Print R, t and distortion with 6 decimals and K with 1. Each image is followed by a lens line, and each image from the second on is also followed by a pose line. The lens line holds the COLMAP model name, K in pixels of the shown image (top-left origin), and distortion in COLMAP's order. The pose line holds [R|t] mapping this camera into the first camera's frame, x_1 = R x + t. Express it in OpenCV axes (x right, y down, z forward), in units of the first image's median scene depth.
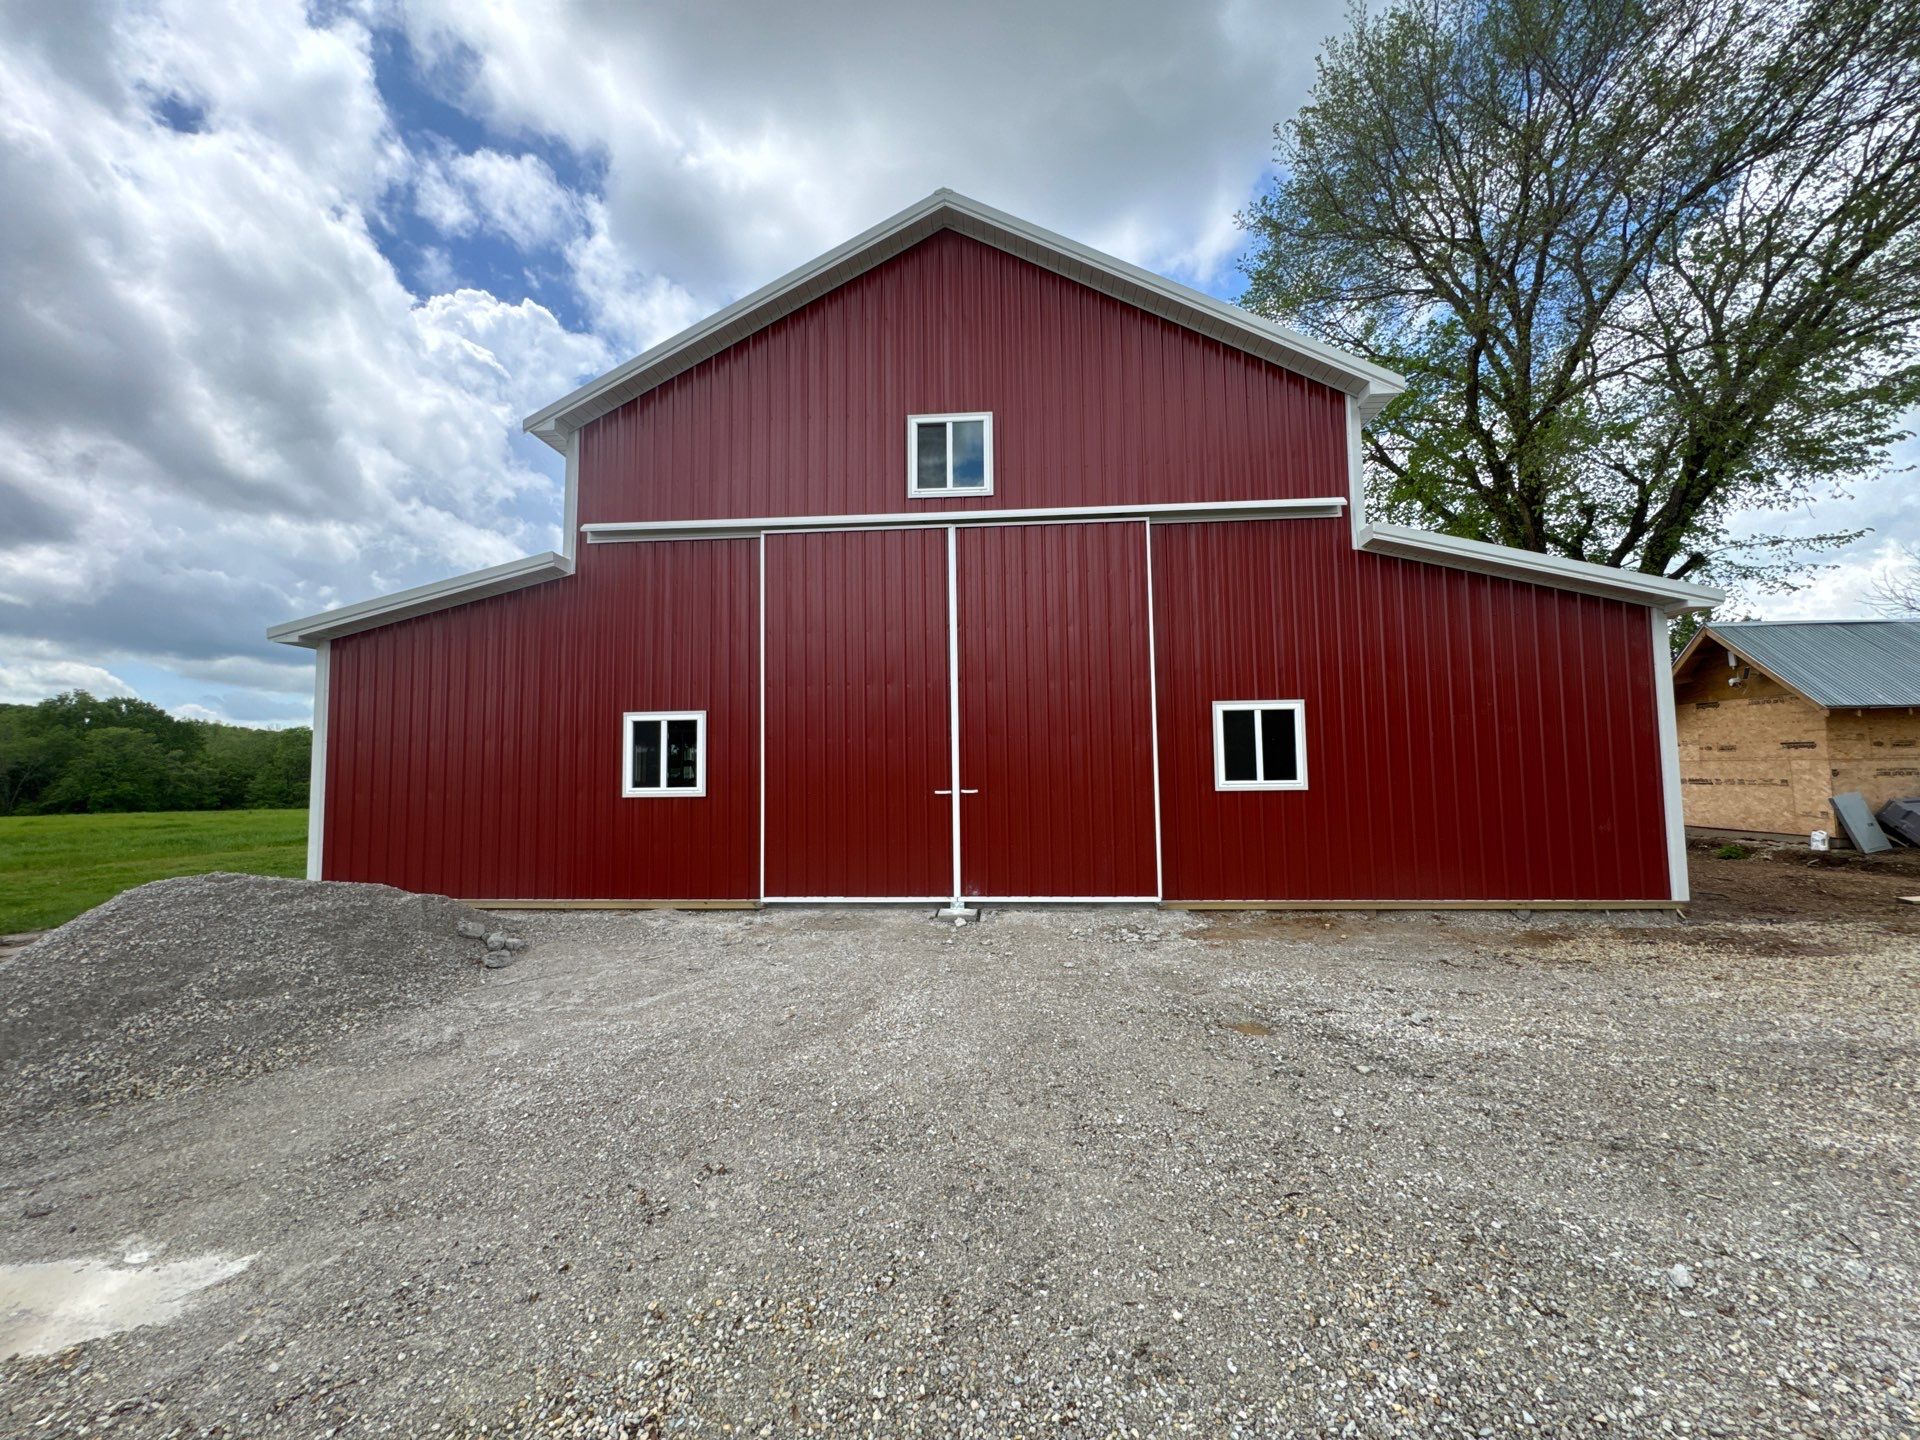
lens RADIAL K [[766.9, 0, 971.3], [0, 766.9, 691.2], [0, 0, 1]] dist [-0.002385, -0.000027]
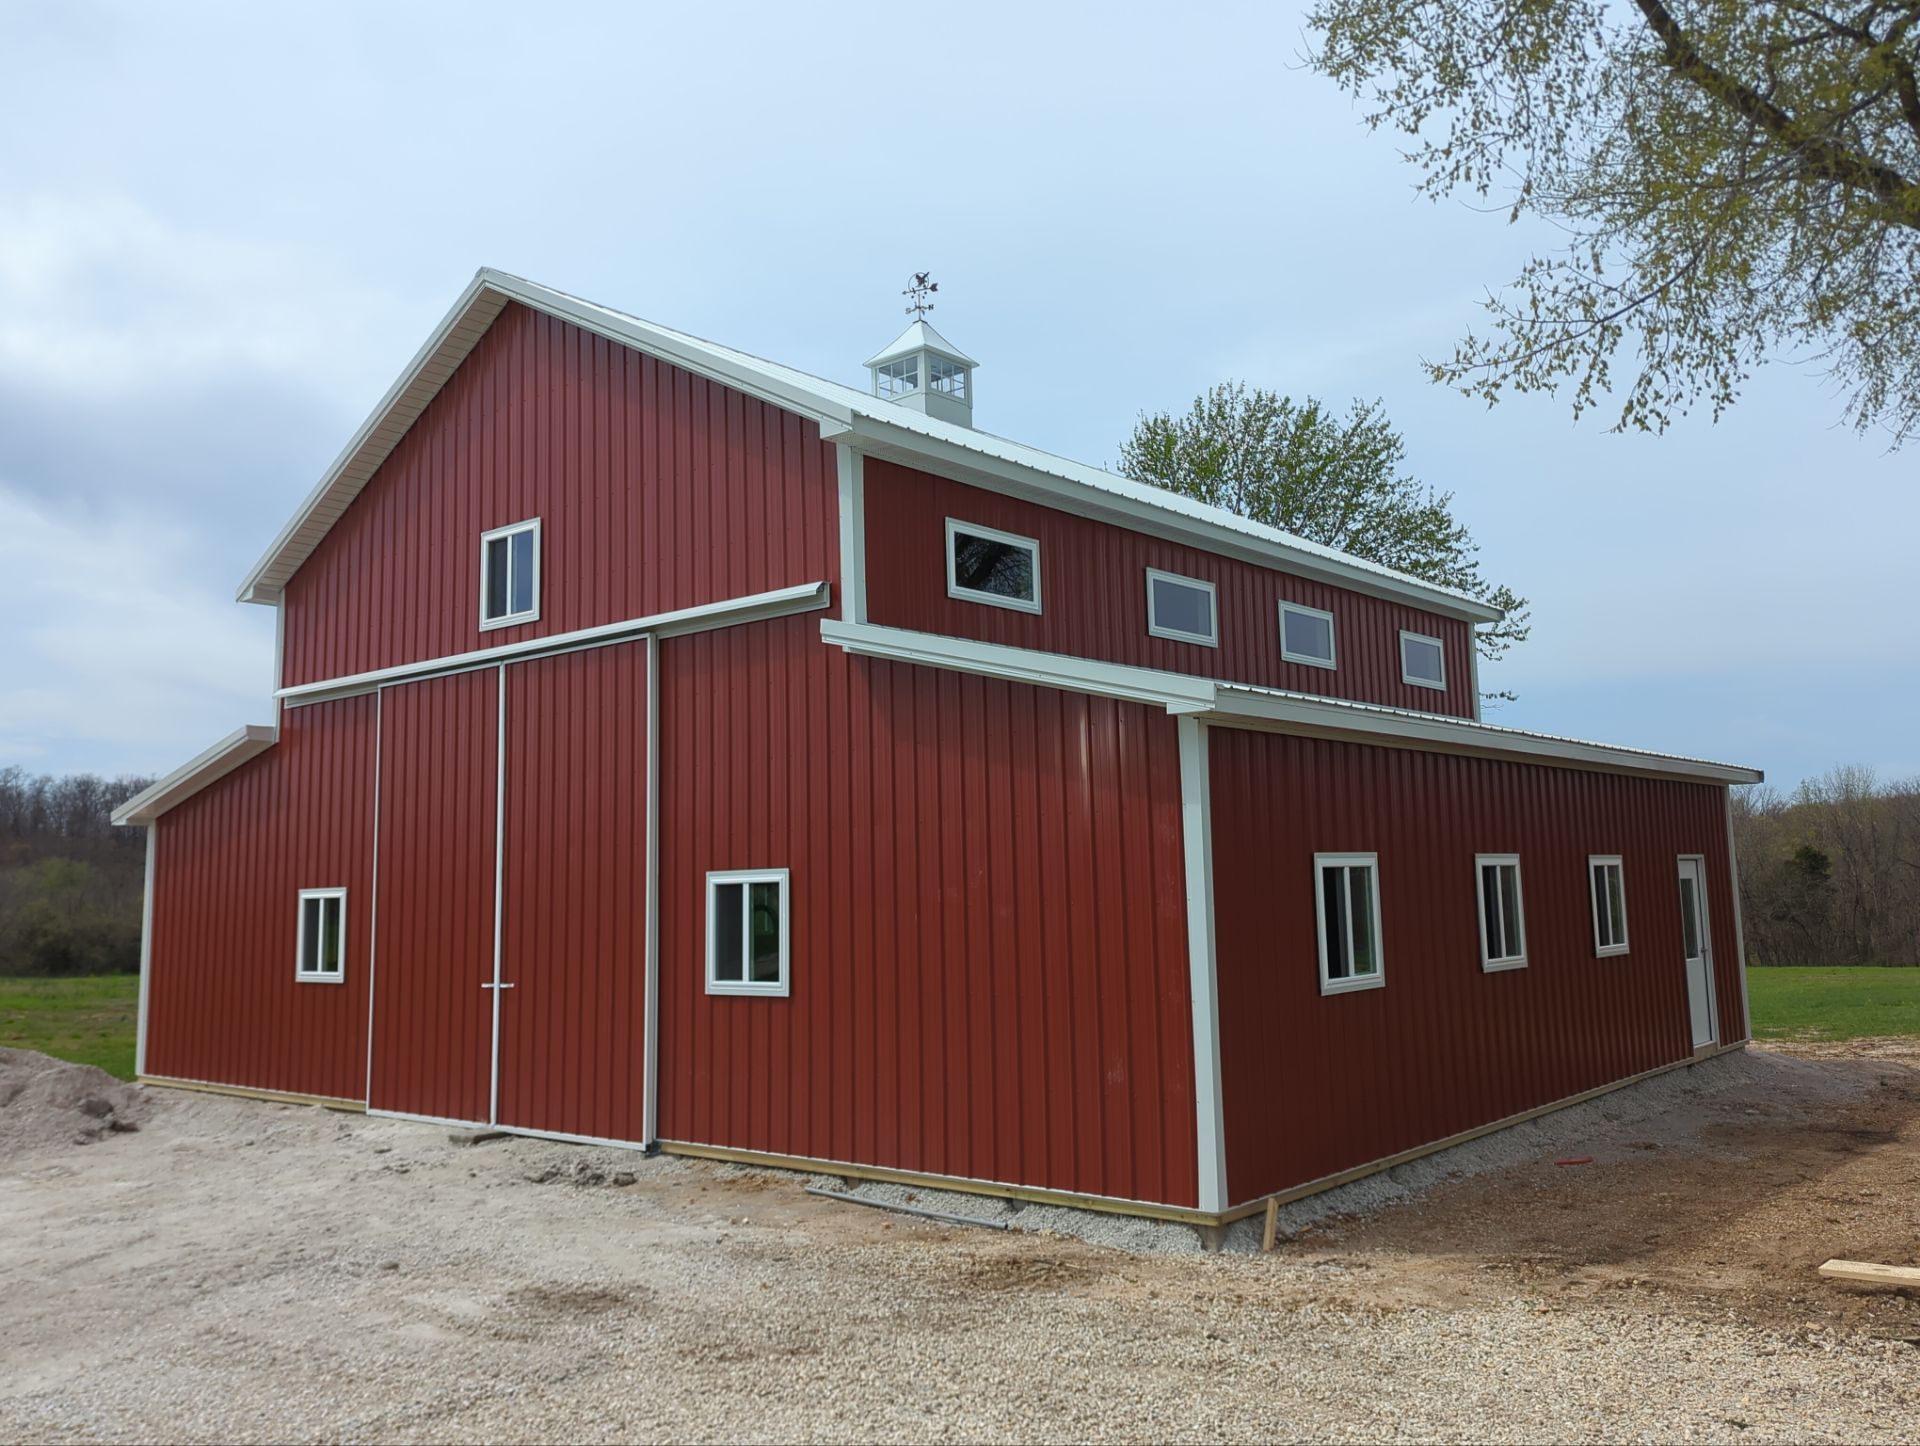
lens RADIAL K [[1585.9, 0, 959.7], [0, 1585.9, 719.3], [0, 0, 1]] dist [0.004853, -0.000342]
pose [[0.816376, -0.069376, -0.573338, 1.357319], [0.040988, 0.997215, -0.062304, -0.027666], [0.576064, 0.027364, 0.816947, -0.115014]]
